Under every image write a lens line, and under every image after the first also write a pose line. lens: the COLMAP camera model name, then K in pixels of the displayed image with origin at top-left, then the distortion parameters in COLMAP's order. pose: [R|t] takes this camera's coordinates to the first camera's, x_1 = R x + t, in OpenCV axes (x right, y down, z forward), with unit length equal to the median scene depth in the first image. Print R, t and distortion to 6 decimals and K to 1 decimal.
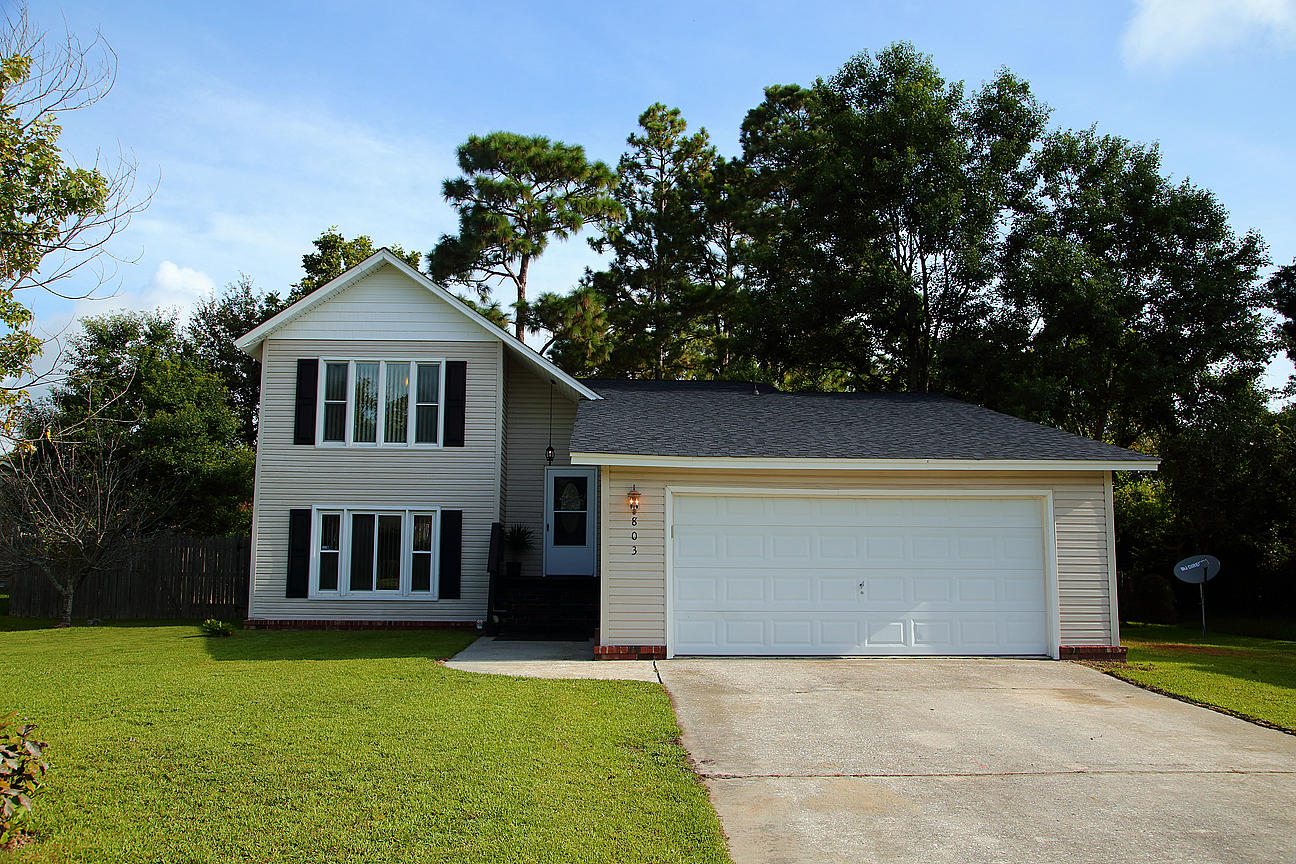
lens RADIAL K [[1057.7, 0, 648.0], [0, 1057.7, 432.0], [0, 0, 1]] dist [-0.075022, 0.091541]
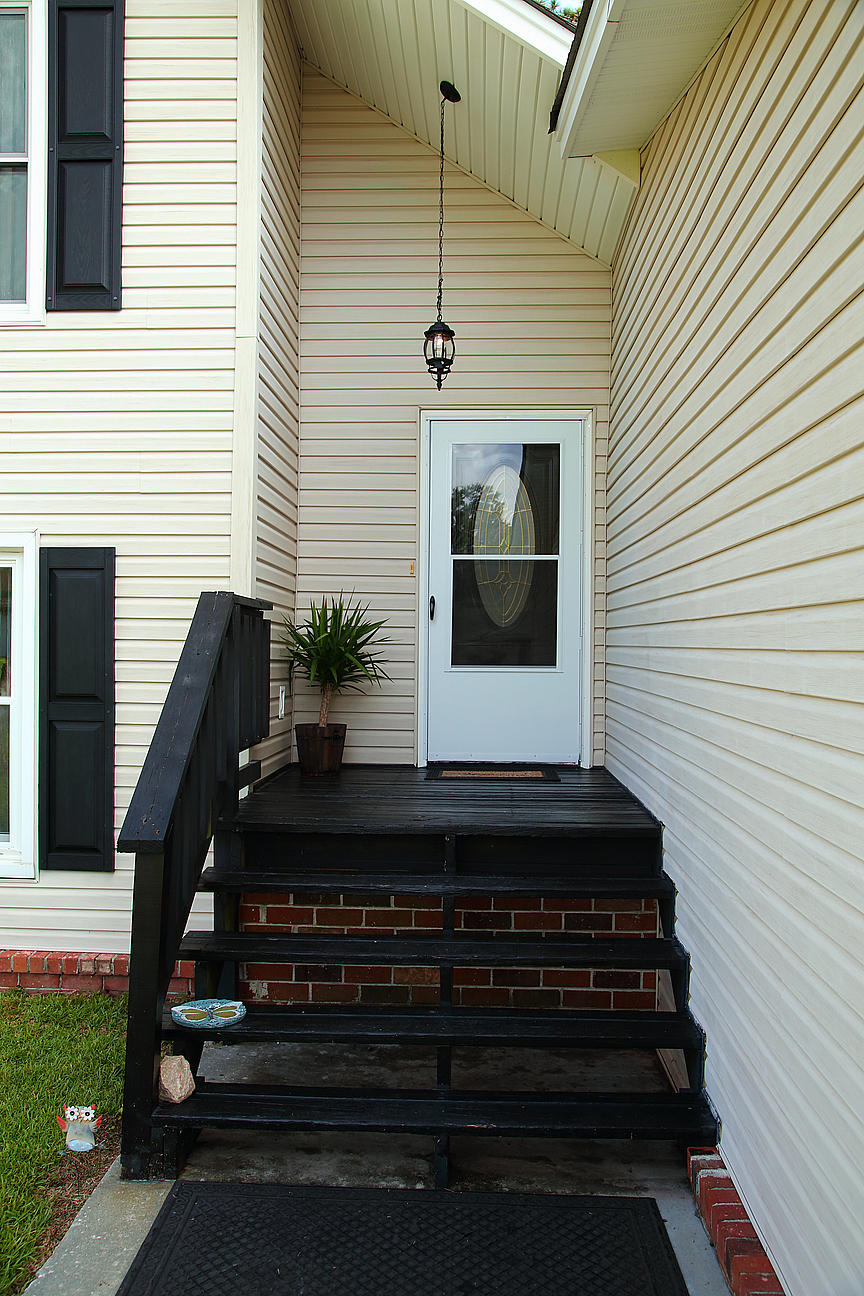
lens RADIAL K [[1057.7, 0, 432.0], [0, 1057.7, 648.0], [0, 0, 1]] dist [-0.075022, 0.091541]
pose [[0.995675, 0.006812, -0.092657, -0.069925], [0.006128, 0.990321, 0.138662, 0.062449], [0.092704, -0.138630, 0.985996, 0.732157]]
